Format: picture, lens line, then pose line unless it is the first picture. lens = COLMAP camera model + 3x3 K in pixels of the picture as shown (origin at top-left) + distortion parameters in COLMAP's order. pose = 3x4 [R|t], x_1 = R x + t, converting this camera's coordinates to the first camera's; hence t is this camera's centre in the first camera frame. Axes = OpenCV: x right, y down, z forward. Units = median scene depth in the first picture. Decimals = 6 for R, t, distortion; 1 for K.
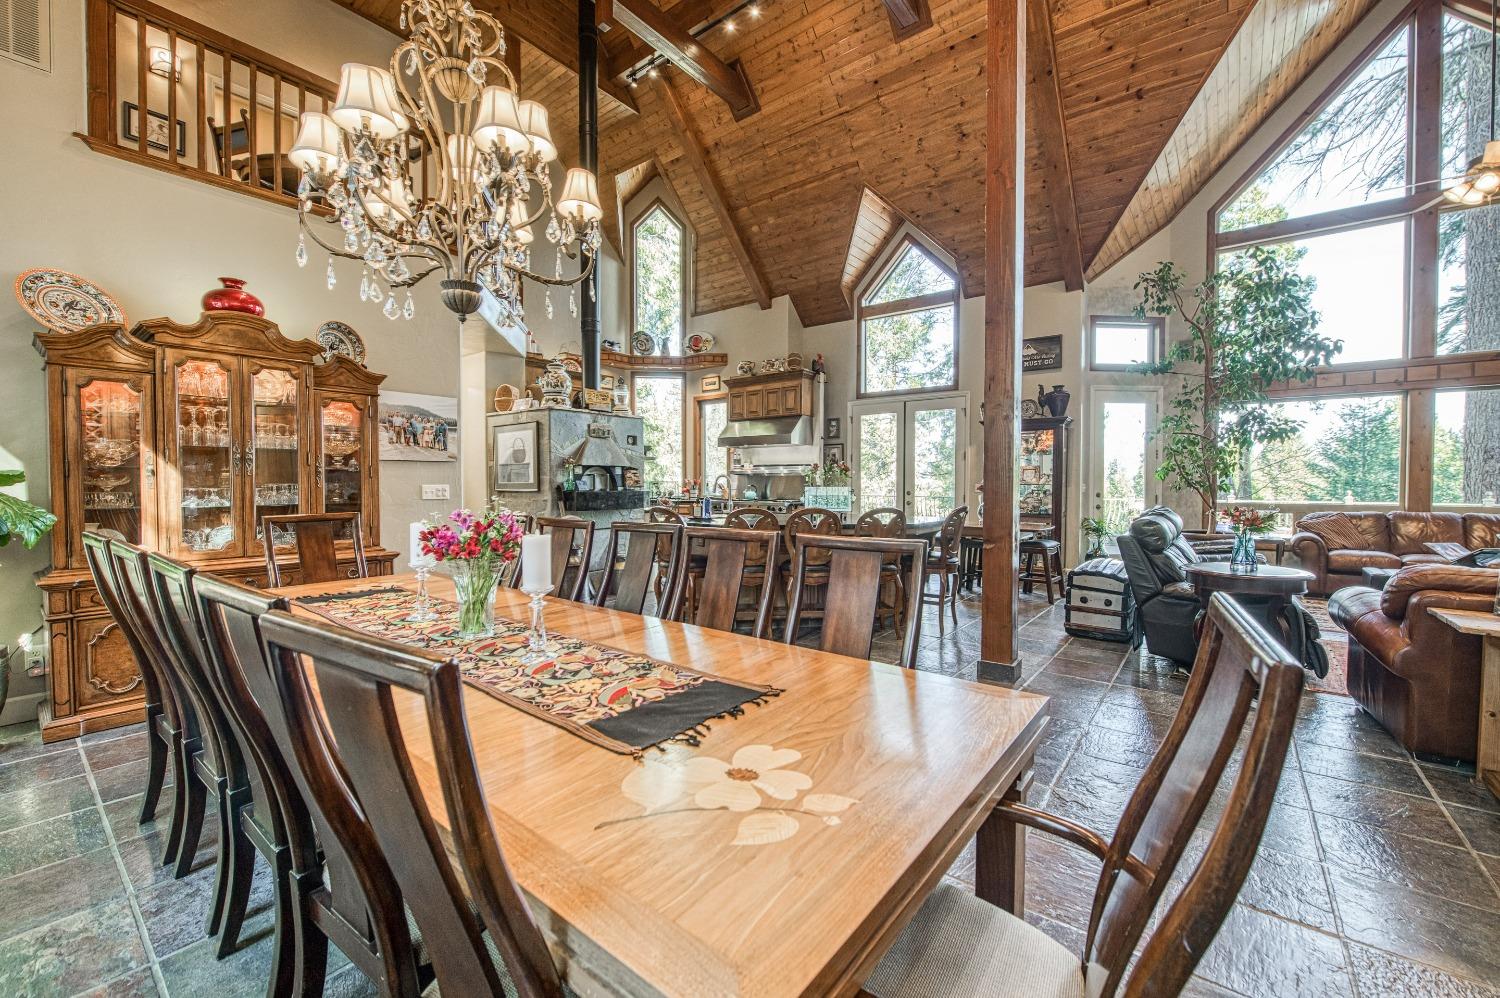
lens RADIAL K [[604.8, 0, 703.9], [0, 604.8, 498.3], [0, 0, 1]] dist [-0.002754, -0.001921]
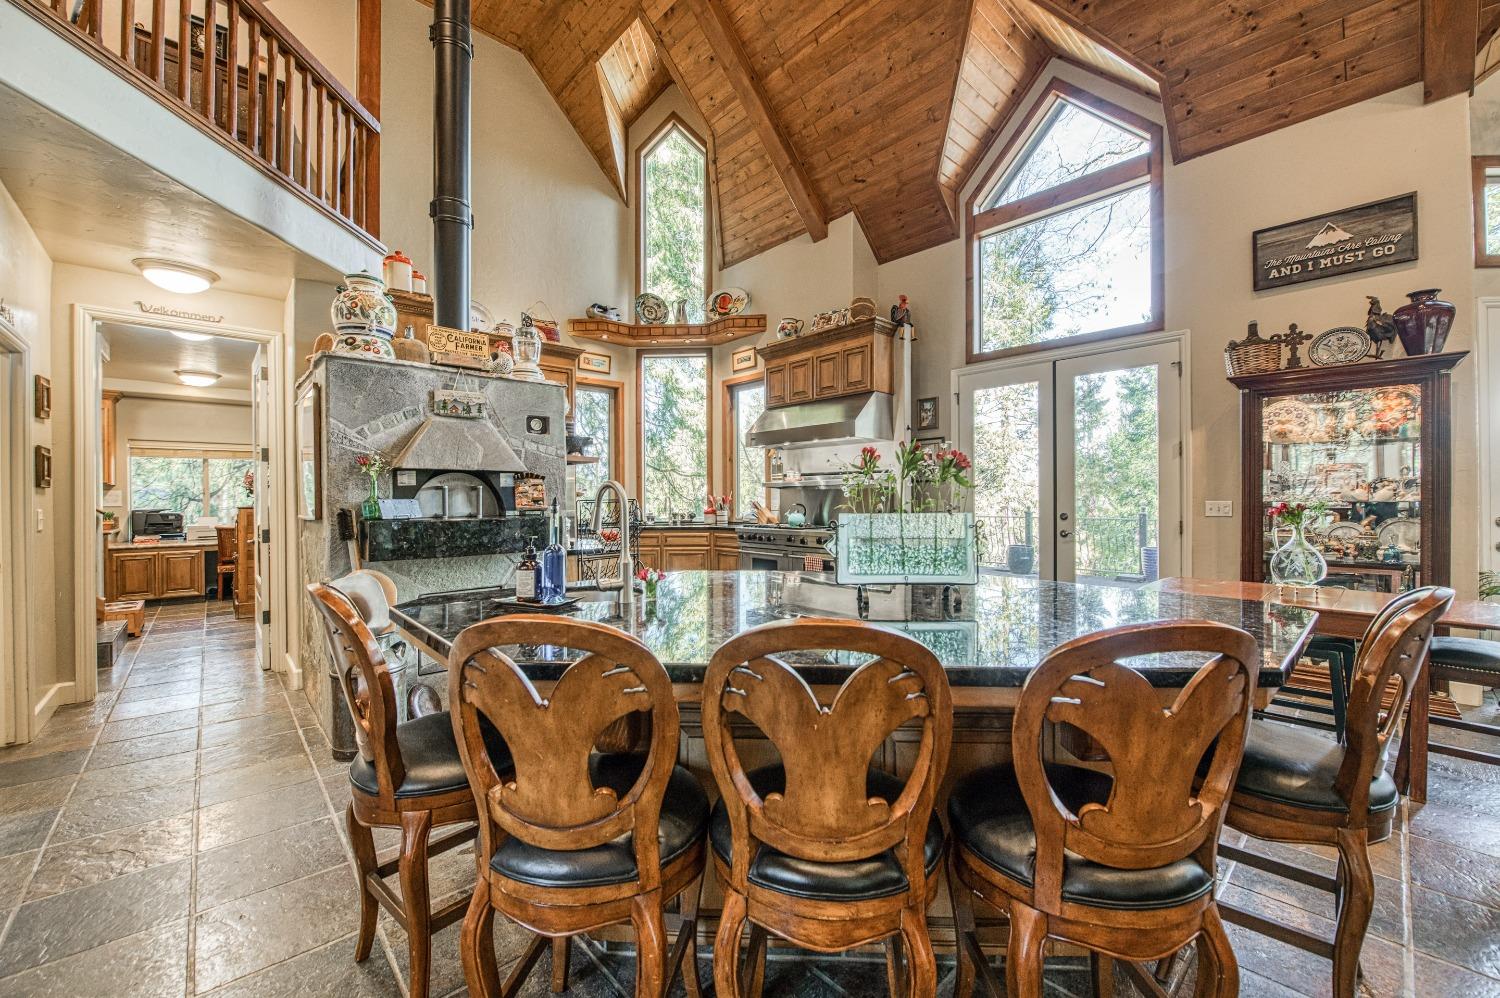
lens RADIAL K [[604.8, 0, 690.4], [0, 604.8, 499.1], [0, 0, 1]] dist [-0.002754, -0.001921]
pose [[0.985735, -0.005195, -0.168227, 0.074880], [0.000854, 0.999665, -0.025866, -0.009810], [0.168305, 0.025354, 0.985409, 0.335297]]
